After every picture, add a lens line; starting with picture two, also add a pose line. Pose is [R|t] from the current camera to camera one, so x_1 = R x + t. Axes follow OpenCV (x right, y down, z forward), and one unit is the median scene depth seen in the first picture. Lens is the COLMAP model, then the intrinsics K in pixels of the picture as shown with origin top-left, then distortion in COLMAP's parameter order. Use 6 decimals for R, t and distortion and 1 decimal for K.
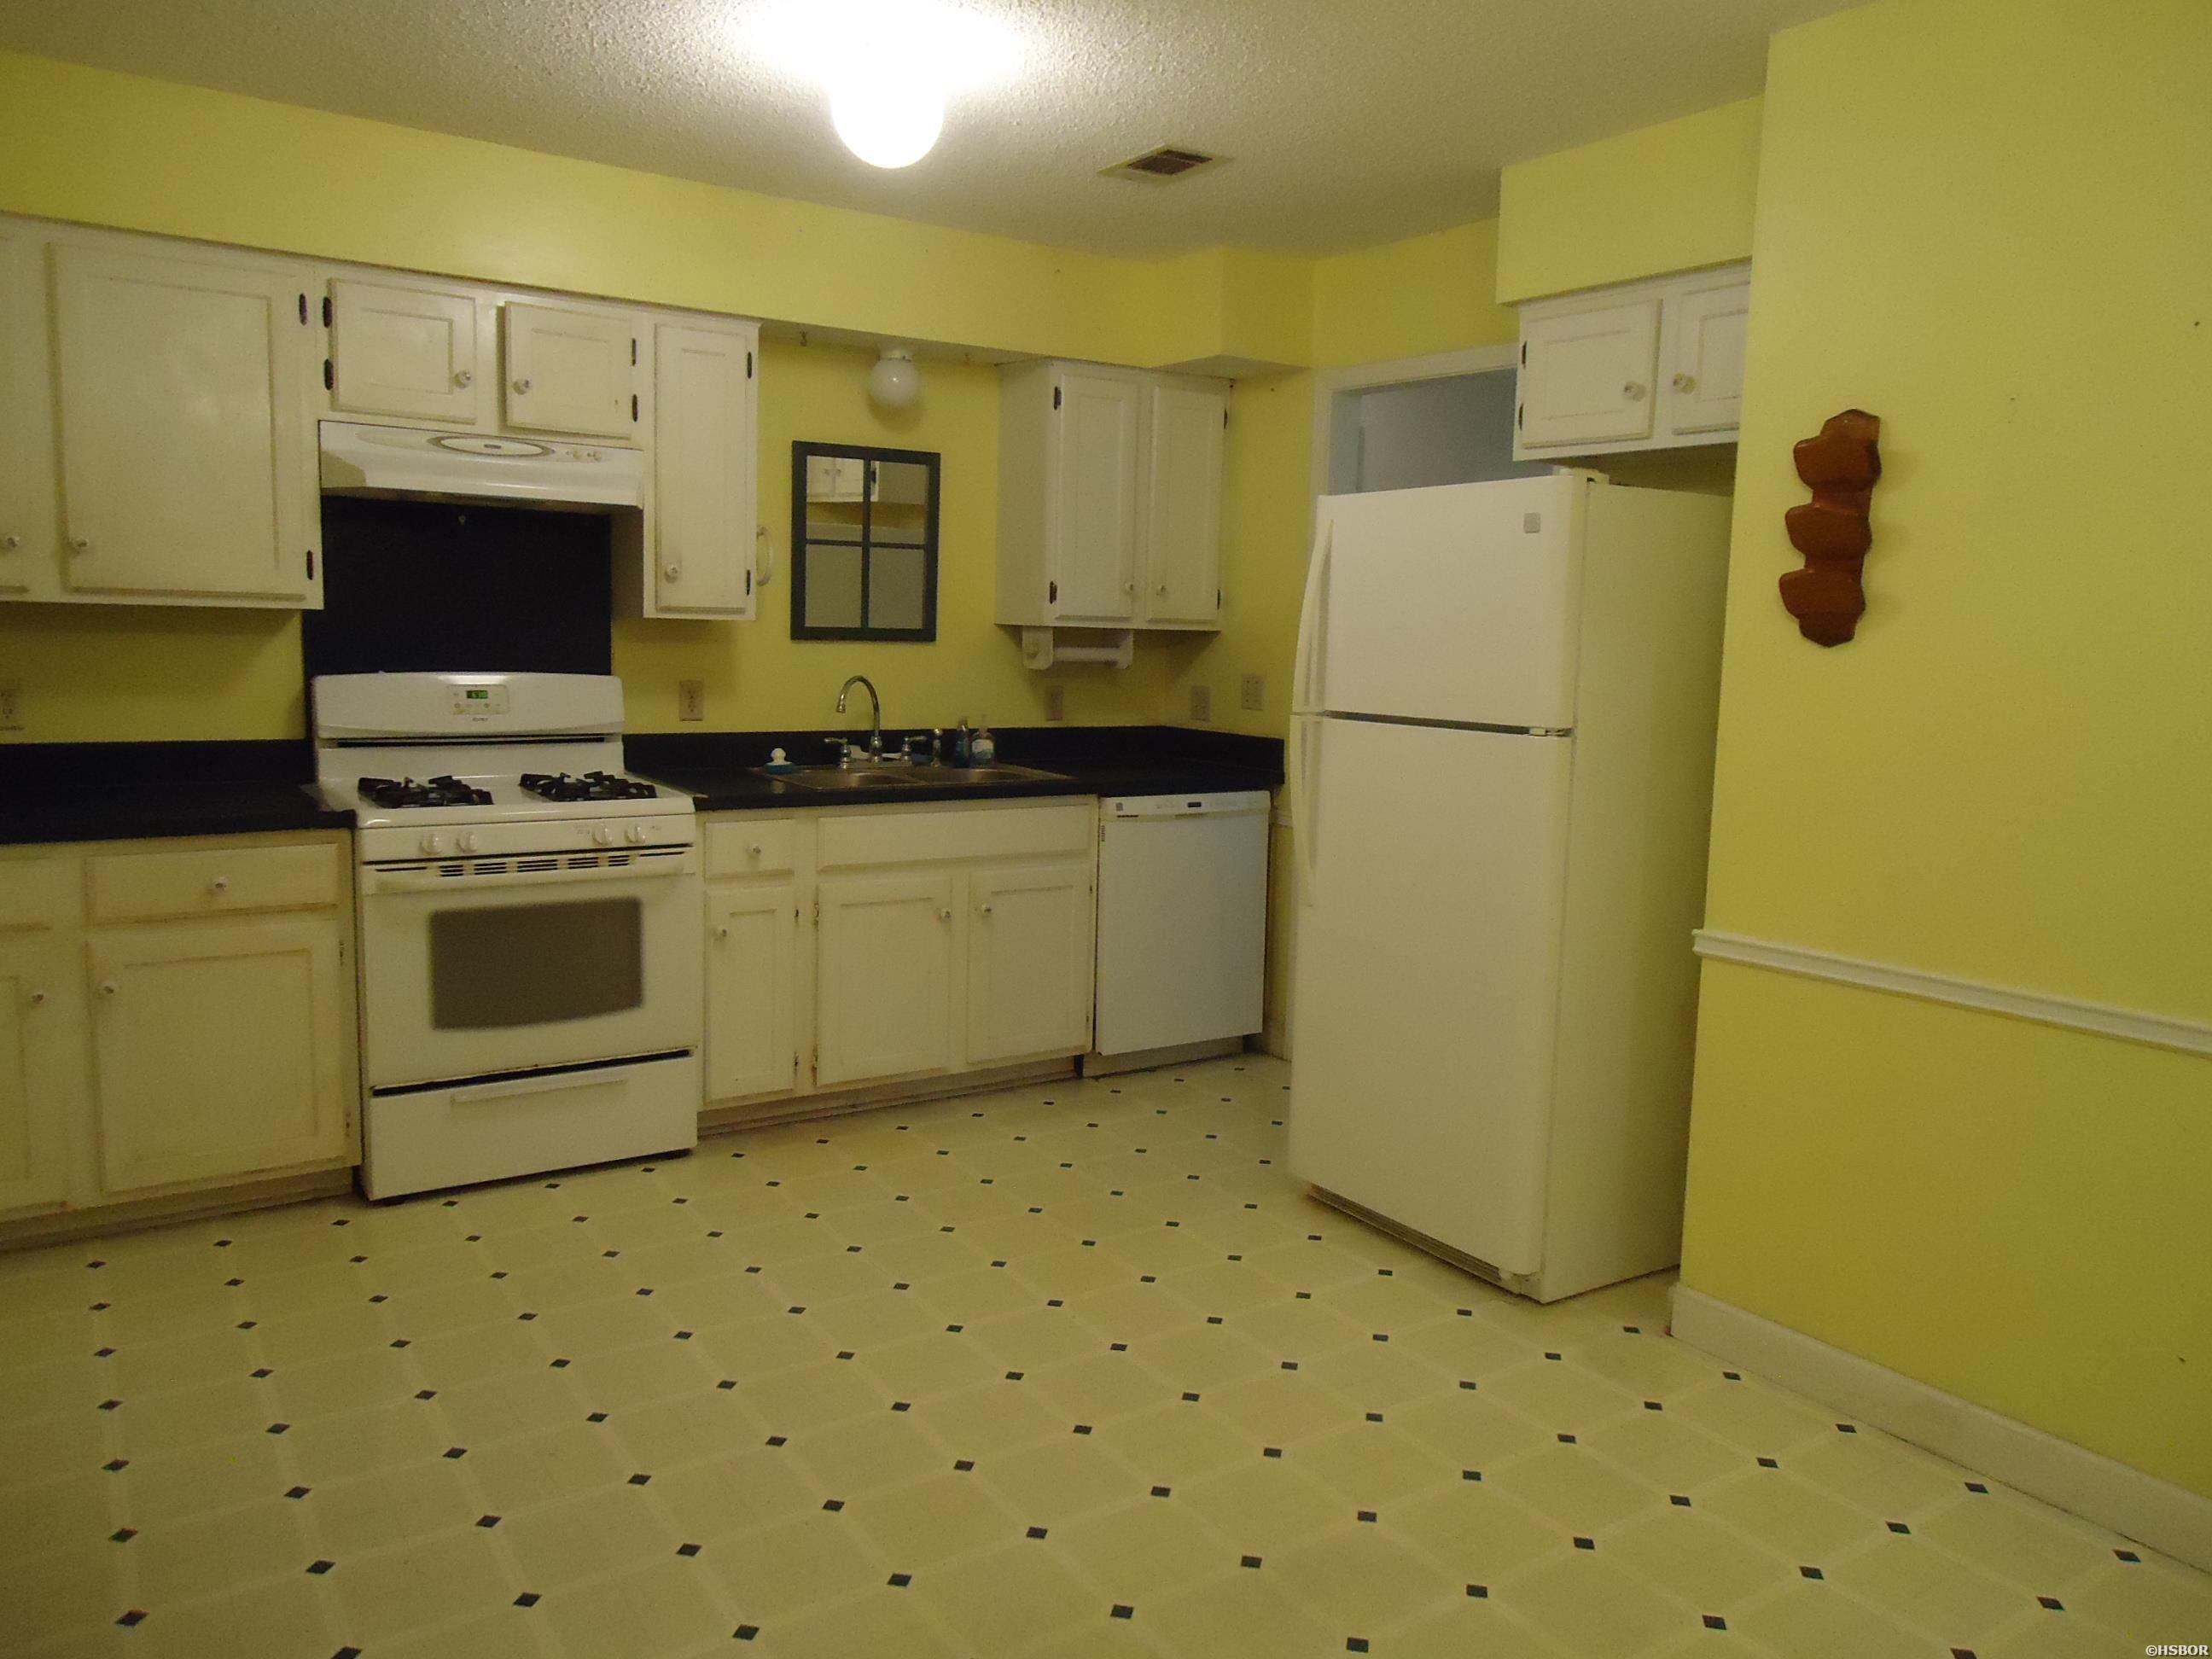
lens RADIAL K [[1613.6, 0, 1102.9], [0, 1613.6, 827.2], [0, 0, 1]] dist [-0.005437, 0.011856]
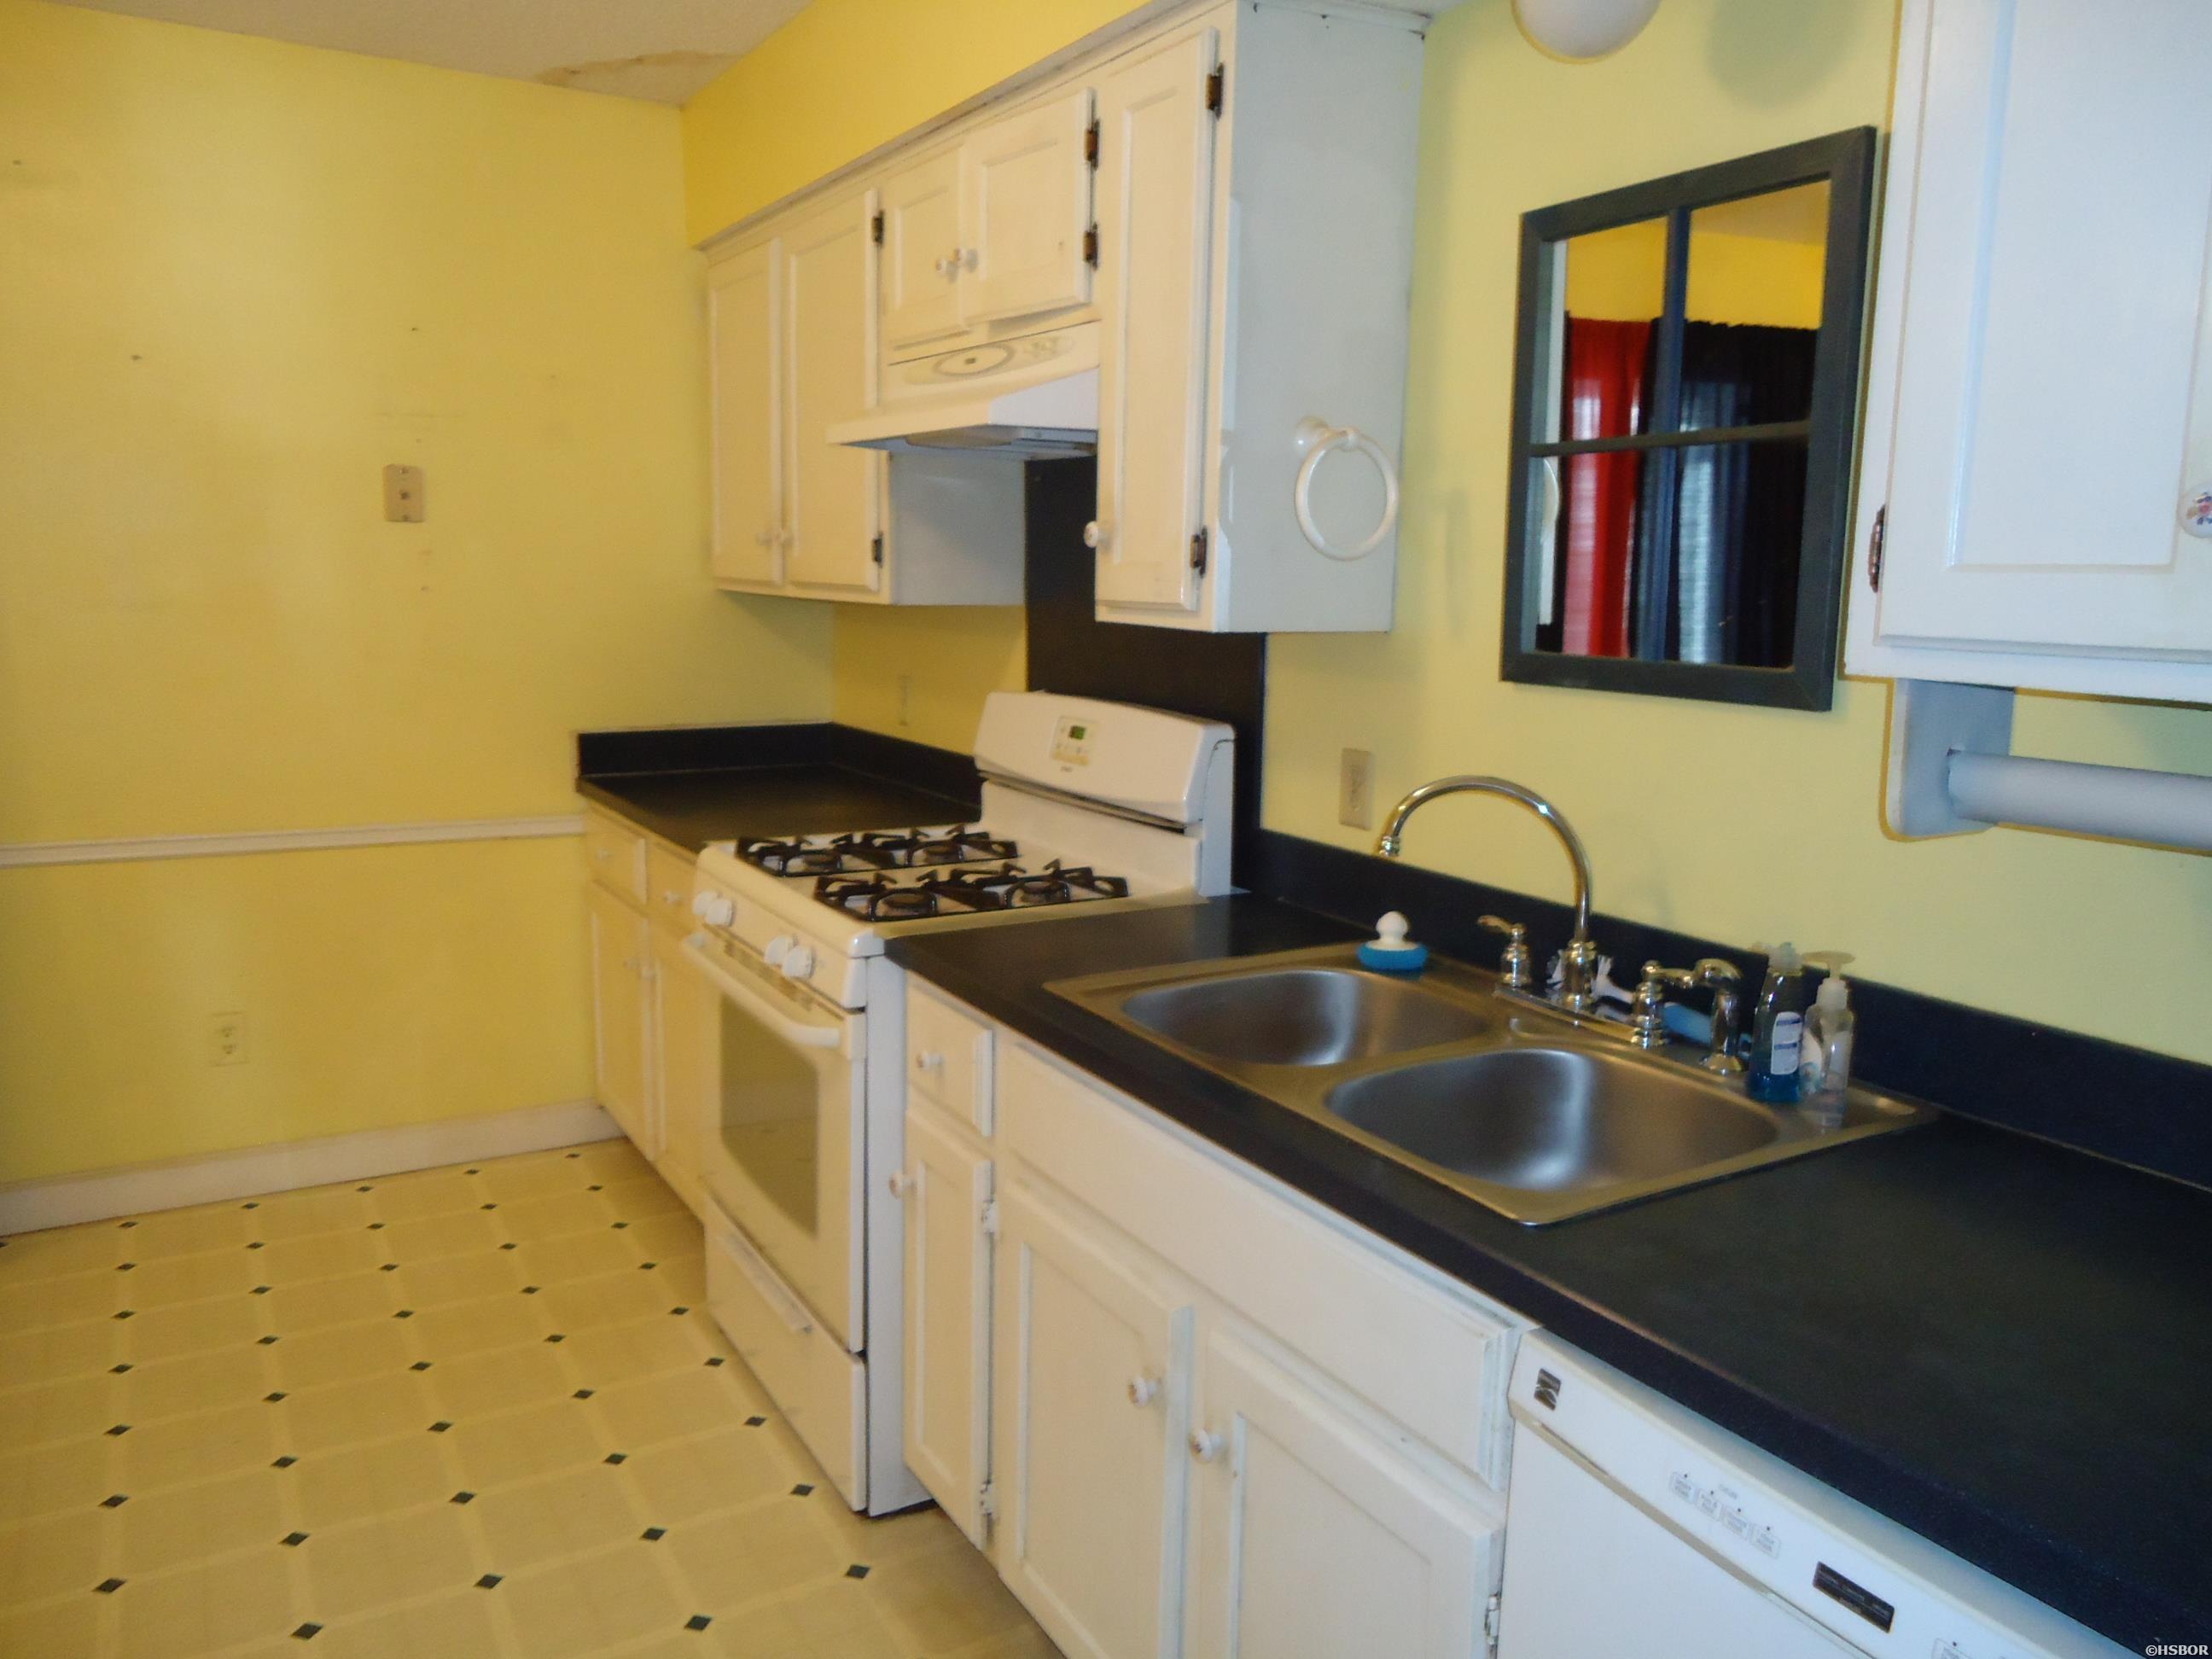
lens RADIAL K [[1613.6, 0, 1105.2], [0, 1613.6, 820.2], [0, 0, 1]] dist [-0.005437, 0.011856]
pose [[-0.064457, 0.123800, -0.990211, 0.262871], [-0.153970, 0.979159, 0.132441, -0.126982], [0.985971, 0.161000, -0.044052, 0.964895]]
